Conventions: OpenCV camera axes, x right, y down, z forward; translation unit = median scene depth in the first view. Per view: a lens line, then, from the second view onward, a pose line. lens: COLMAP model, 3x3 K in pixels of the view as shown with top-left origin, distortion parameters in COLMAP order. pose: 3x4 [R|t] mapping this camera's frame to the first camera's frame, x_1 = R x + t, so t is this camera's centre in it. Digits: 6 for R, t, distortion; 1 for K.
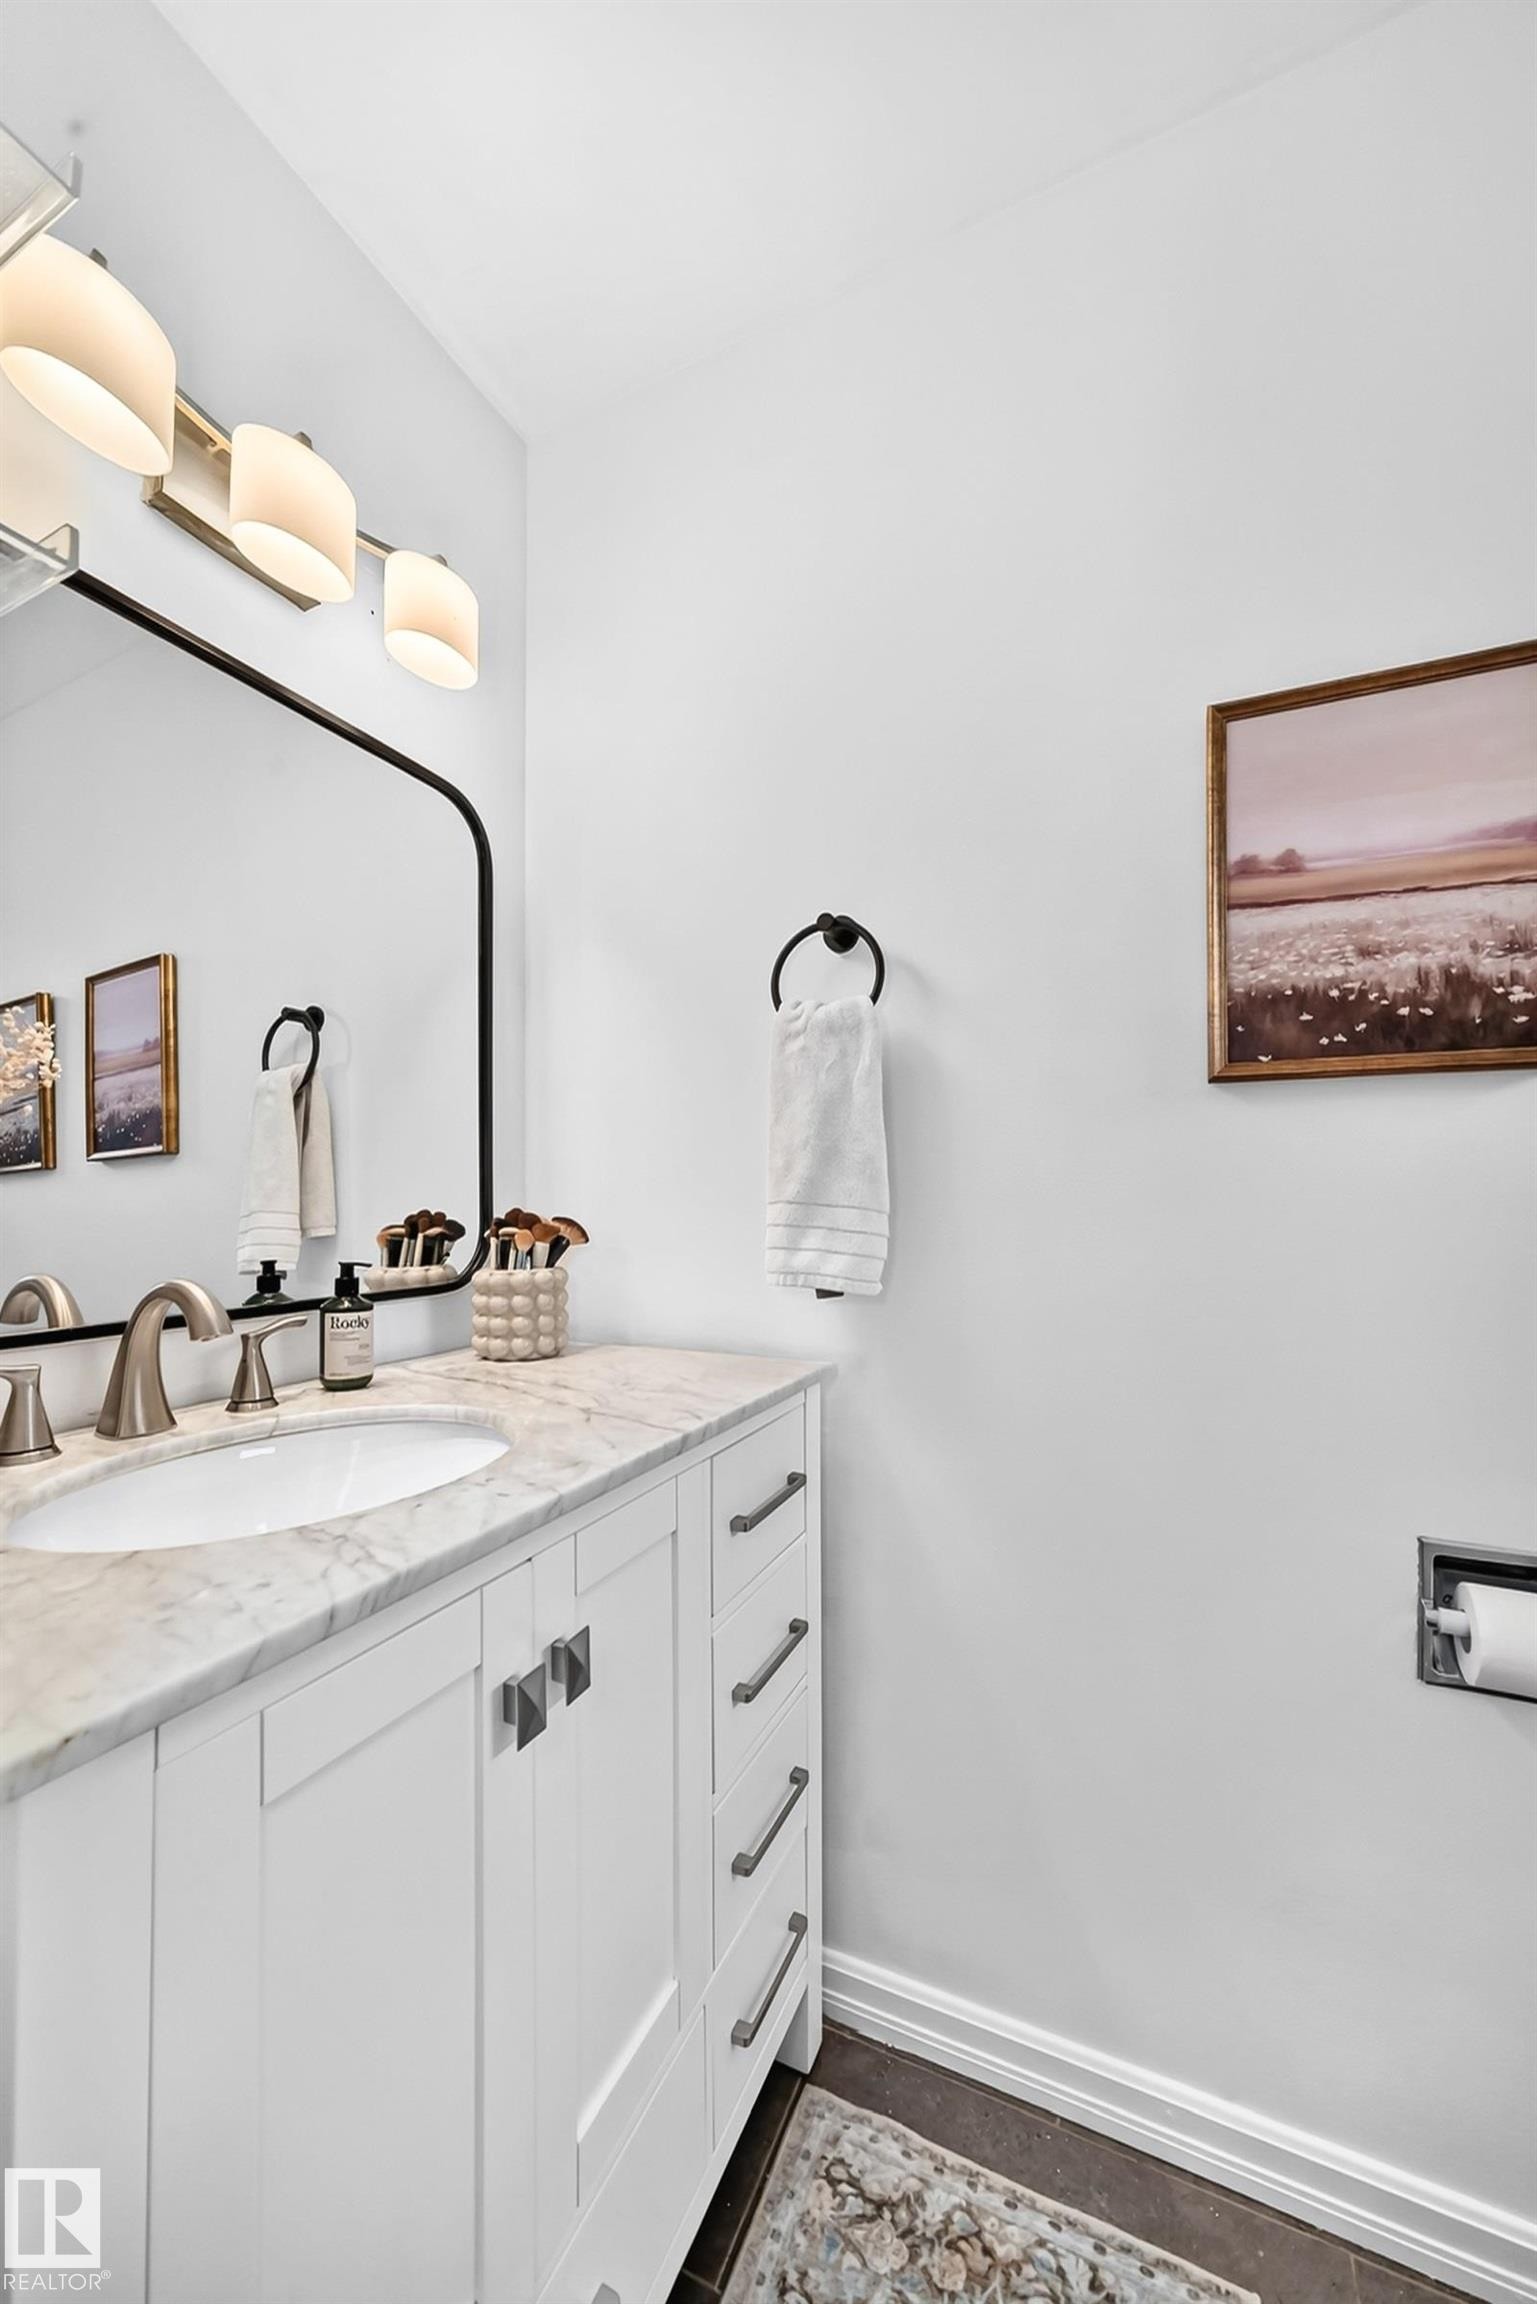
lens RADIAL K [[837.0, 0, 778.7], [0, 837.0, 1219.0], [0, 0, 1]] dist [-0.024434, 0.007163]
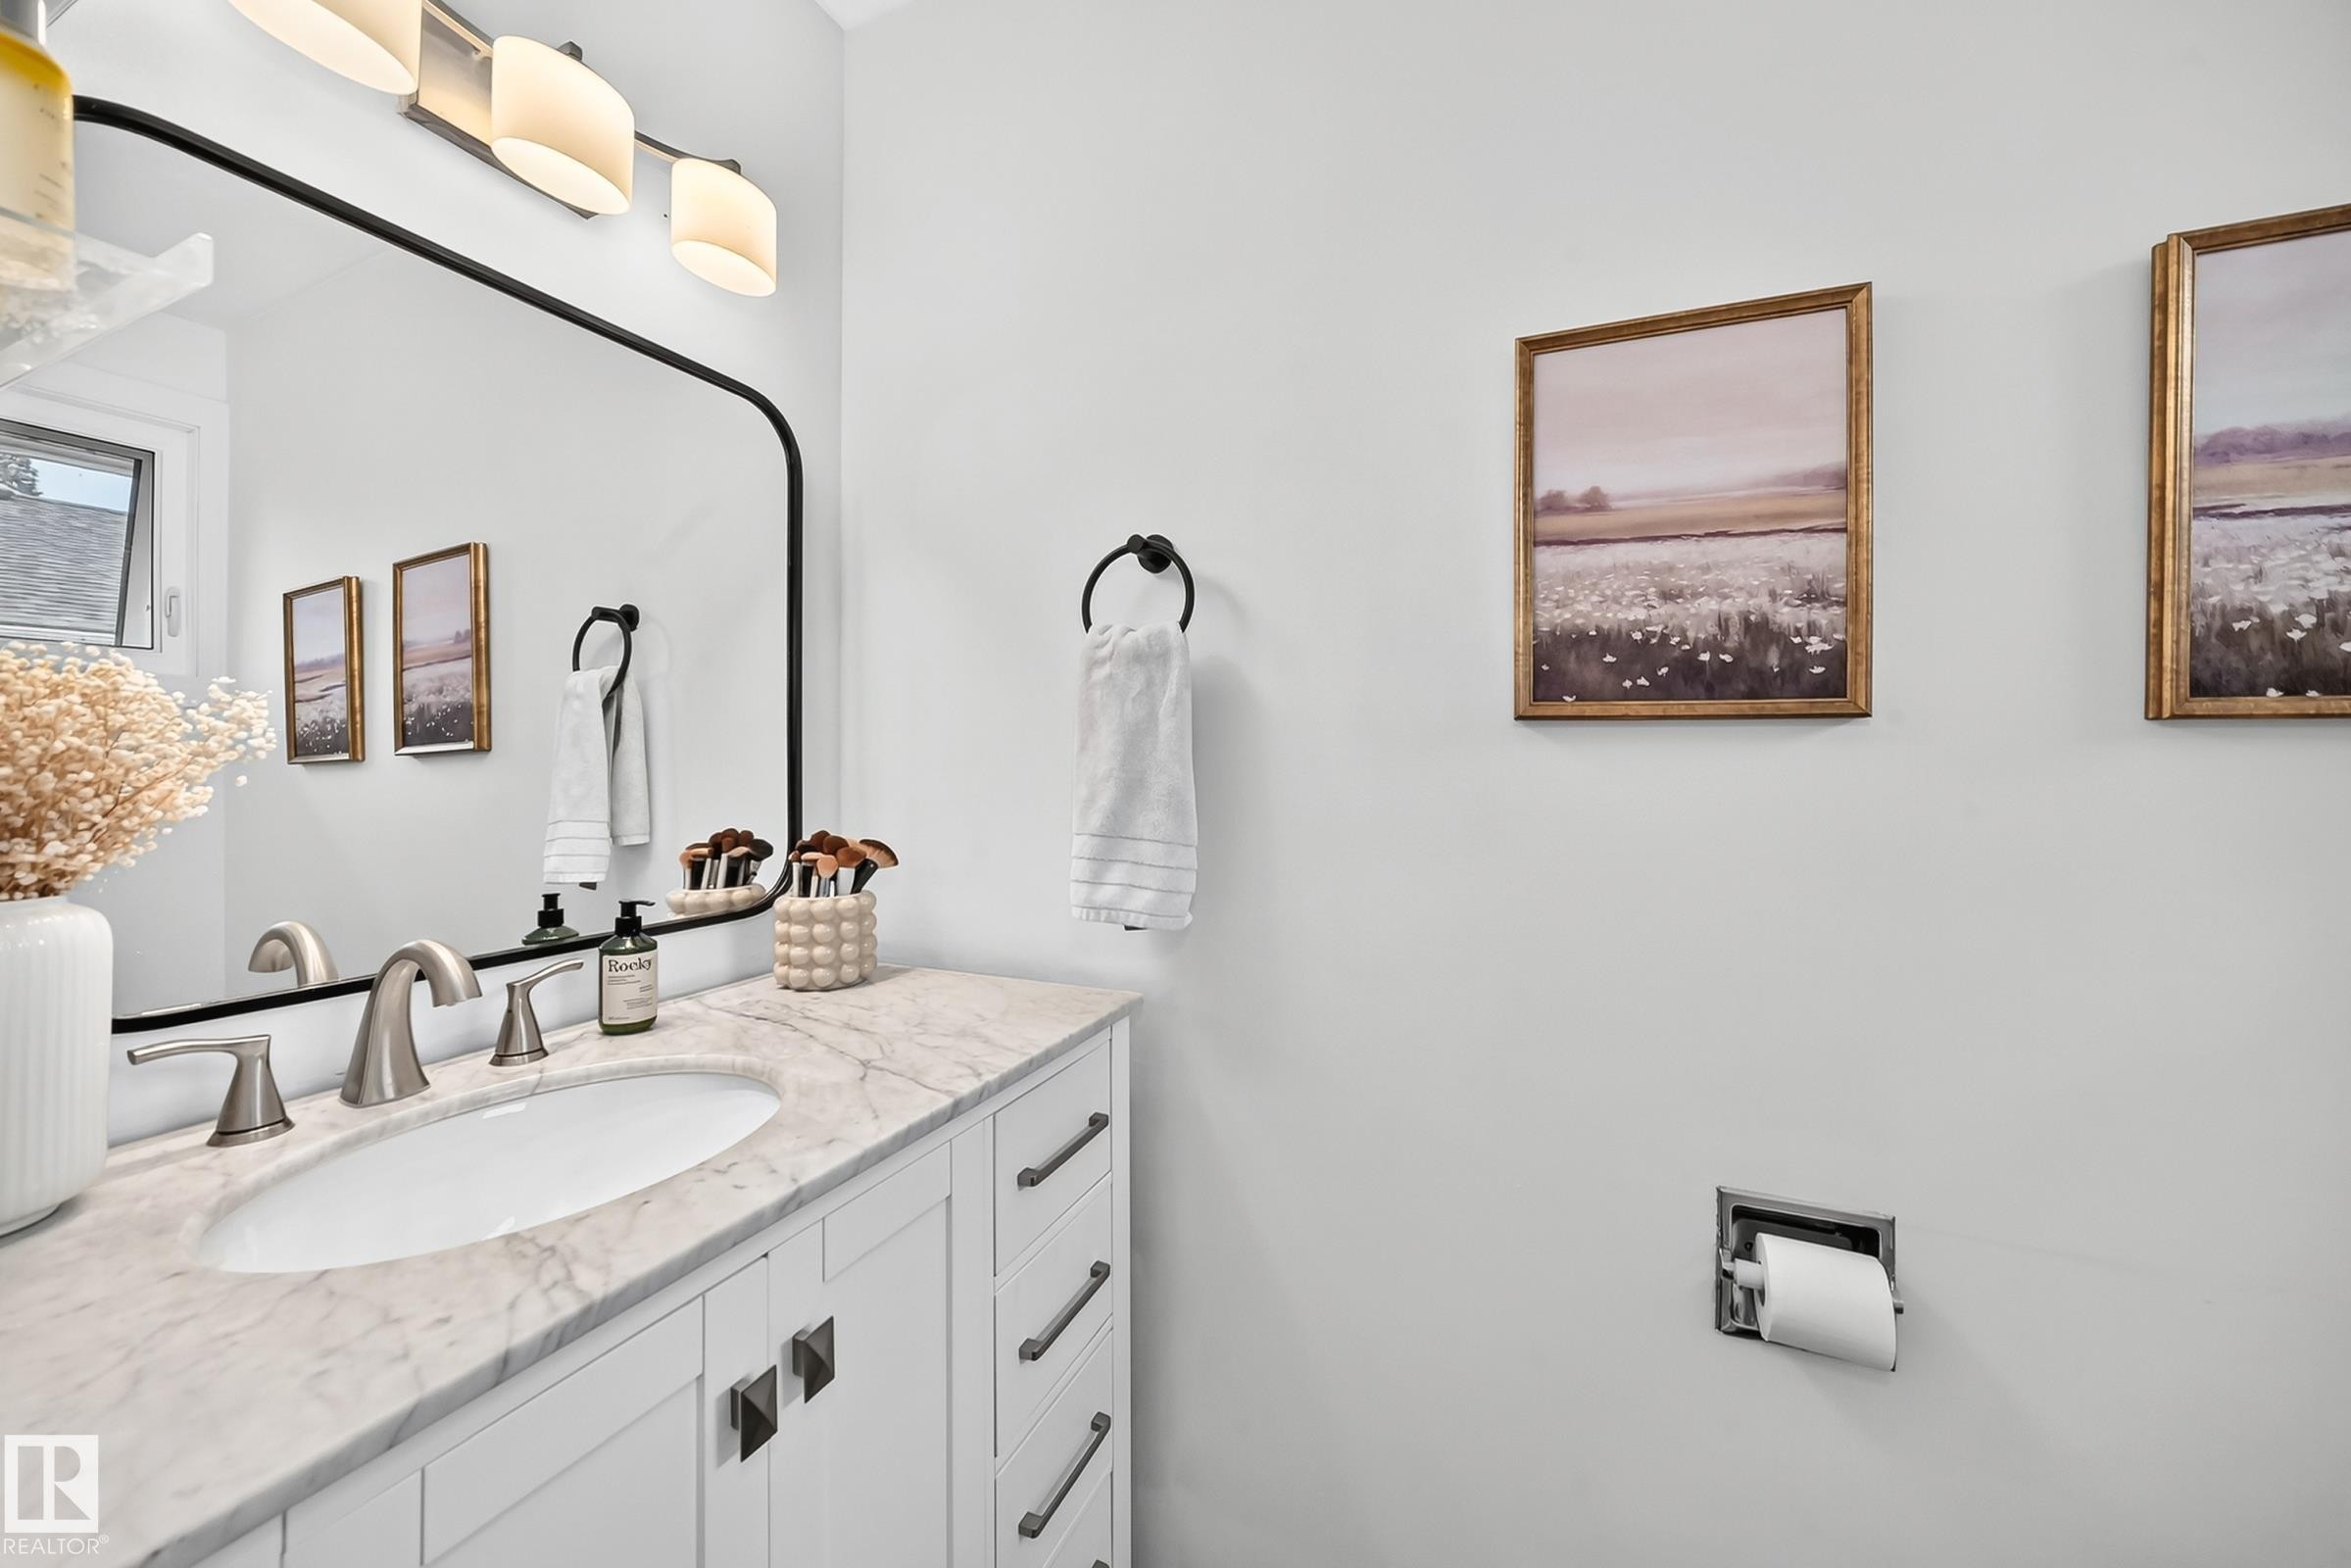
lens RADIAL K [[859.4, 0, 1183.6], [0, 859.4, 780.7], [0, 0, 1]] dist [-0.021127, 0.007046]
pose [[0.999744, 0.004969, 0.022065, 0.106711], [-0.005010, 0.999986, 0.001784, -0.095848], [-0.022055, -0.001894, 0.999755, -0.002796]]
